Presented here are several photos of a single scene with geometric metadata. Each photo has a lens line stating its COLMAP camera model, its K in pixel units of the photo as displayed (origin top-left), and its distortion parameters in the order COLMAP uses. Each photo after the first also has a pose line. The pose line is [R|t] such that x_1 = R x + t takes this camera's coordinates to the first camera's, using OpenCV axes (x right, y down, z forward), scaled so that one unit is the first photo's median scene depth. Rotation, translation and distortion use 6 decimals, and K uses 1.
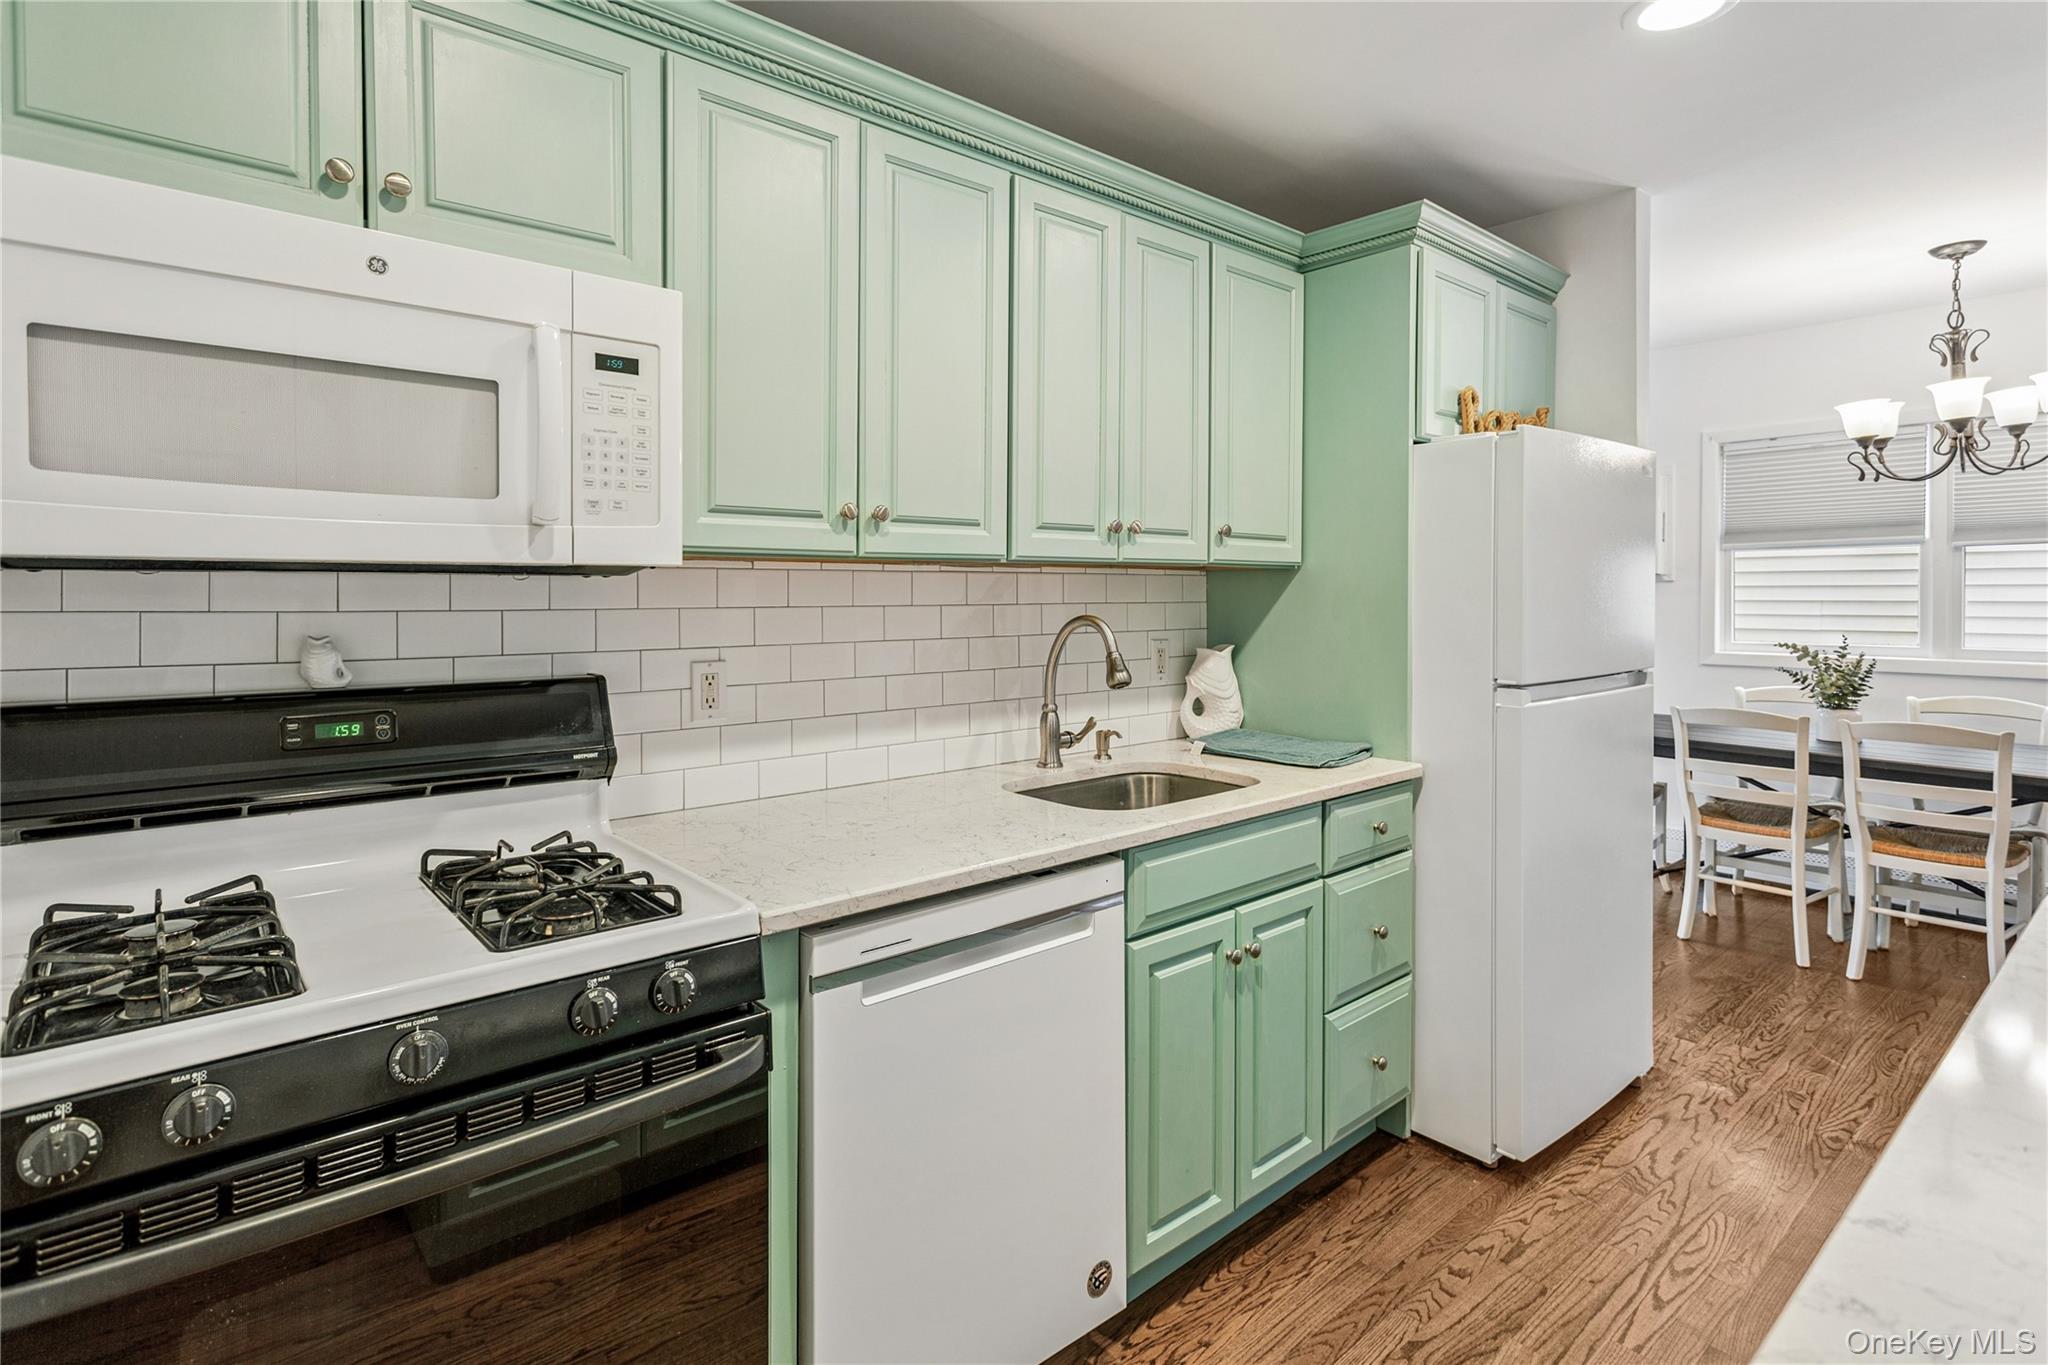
lens RADIAL K [[1030.3, 0, 1017.9], [0, 1030.3, 598.2], [0, 0, 1]] dist [0.012530, 0.000277]
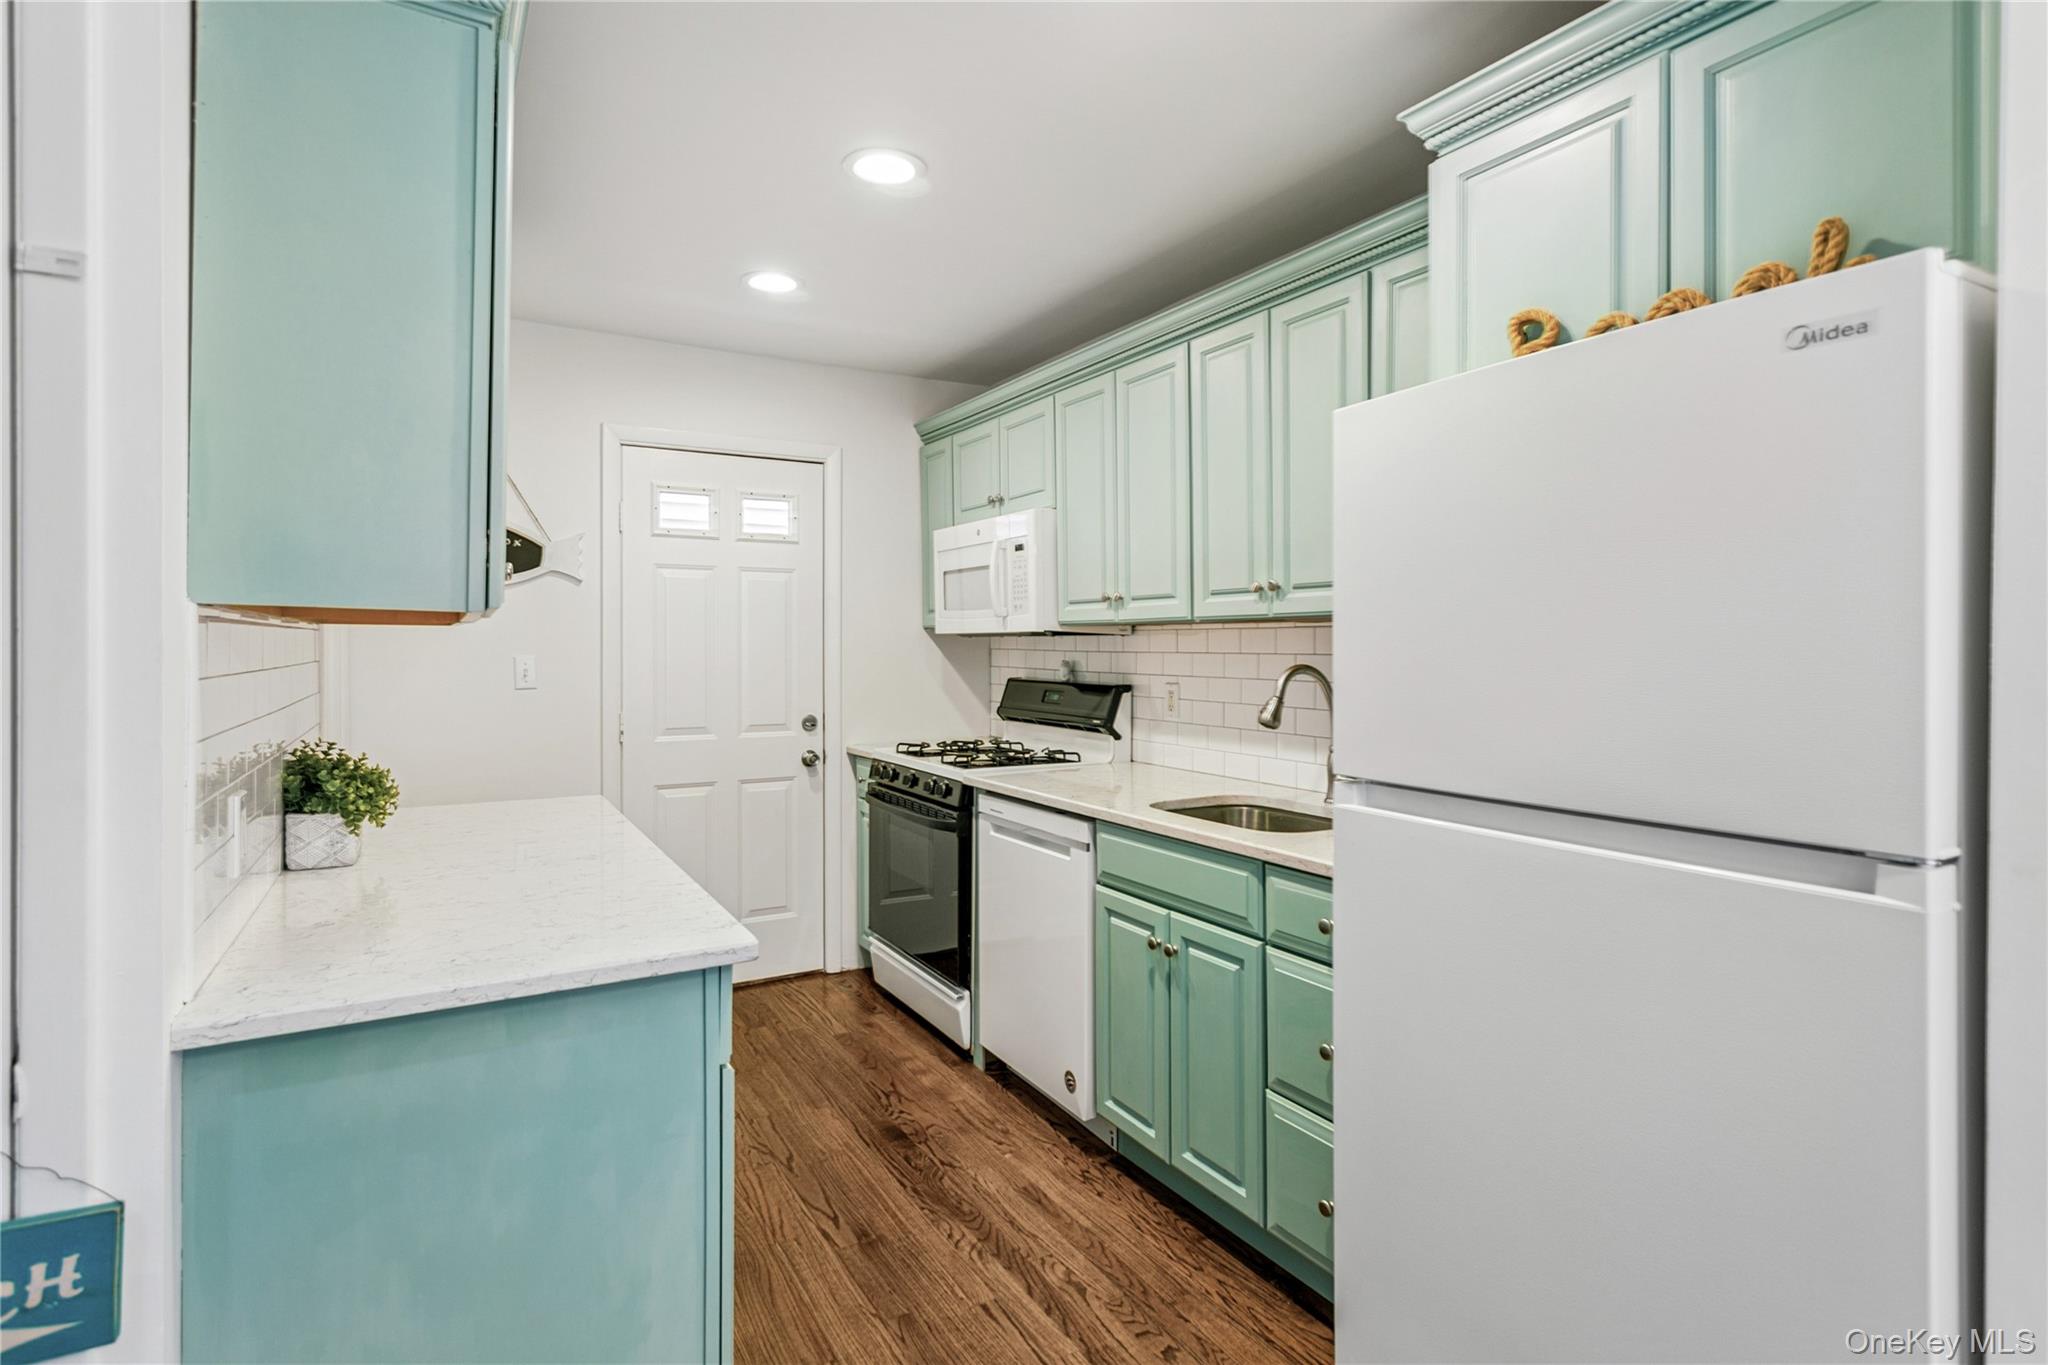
lens RADIAL K [[1029.7, 0, 1023.9], [0, 1029.7, 639.2], [0, 0, 1]] dist [0.001418, 0.000101]
pose [[-0.188341, -0.004454, -0.982094, 1.149268], [-0.006688, 0.999972, -0.003252, -0.004706], [0.982081, 0.005956, -0.188365, 0.863309]]
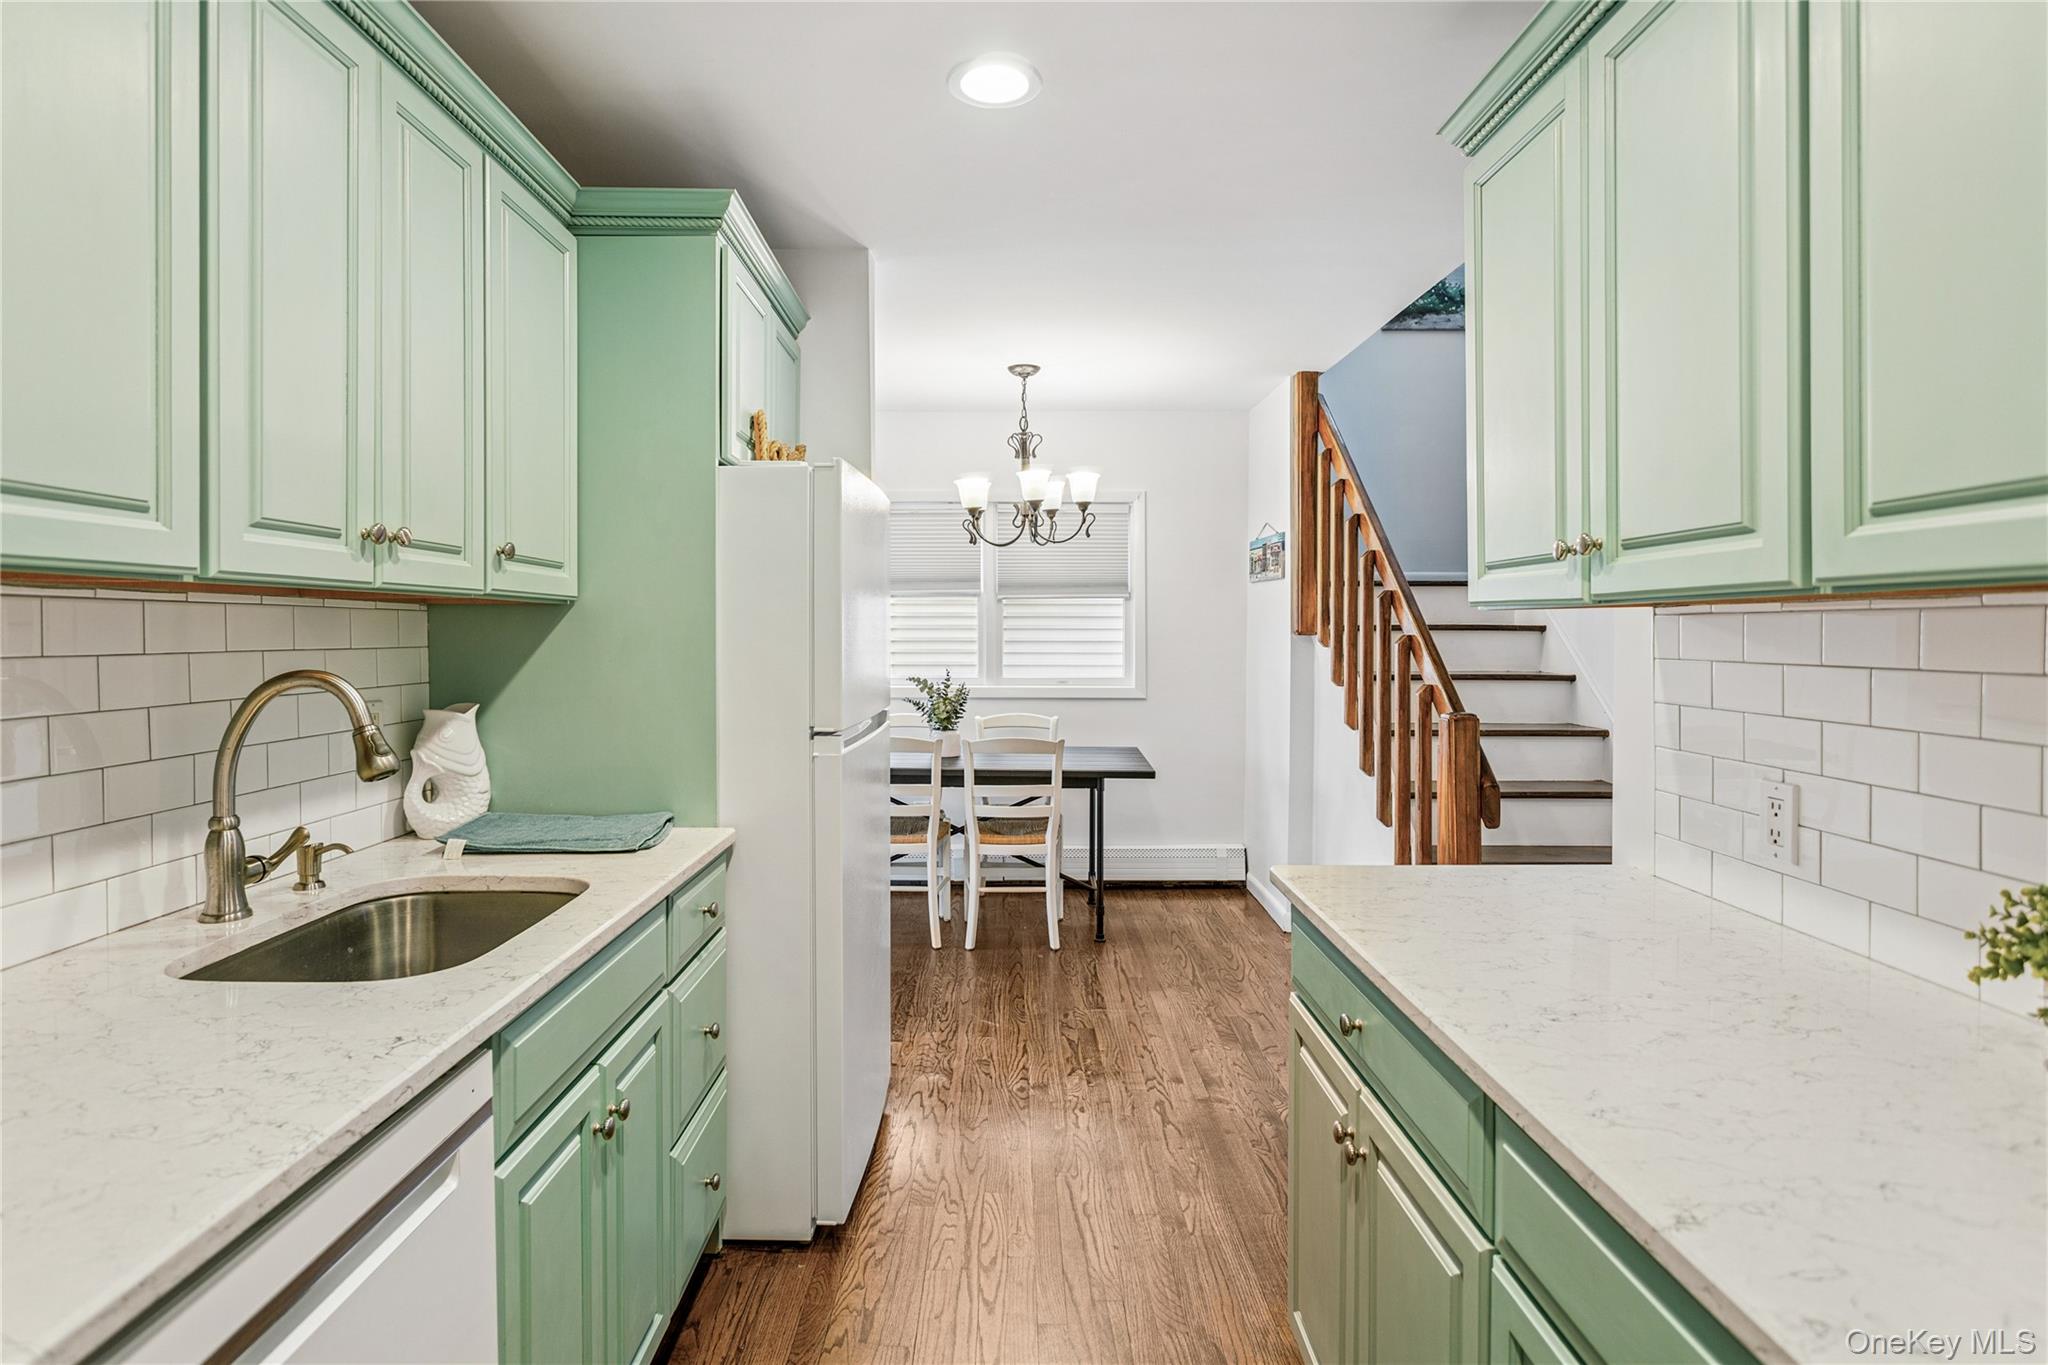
lens RADIAL K [[1036.9, 0, 1017.1], [0, 1036.9, 652.0], [0, 0, 1]] dist [-0.015378, 0.015215]
pose [[0.650316, -0.011475, 0.759577, -0.125019], [0.000970, 0.999898, 0.014275, -0.003024], [-0.759663, -0.008546, 0.650261, 0.239144]]
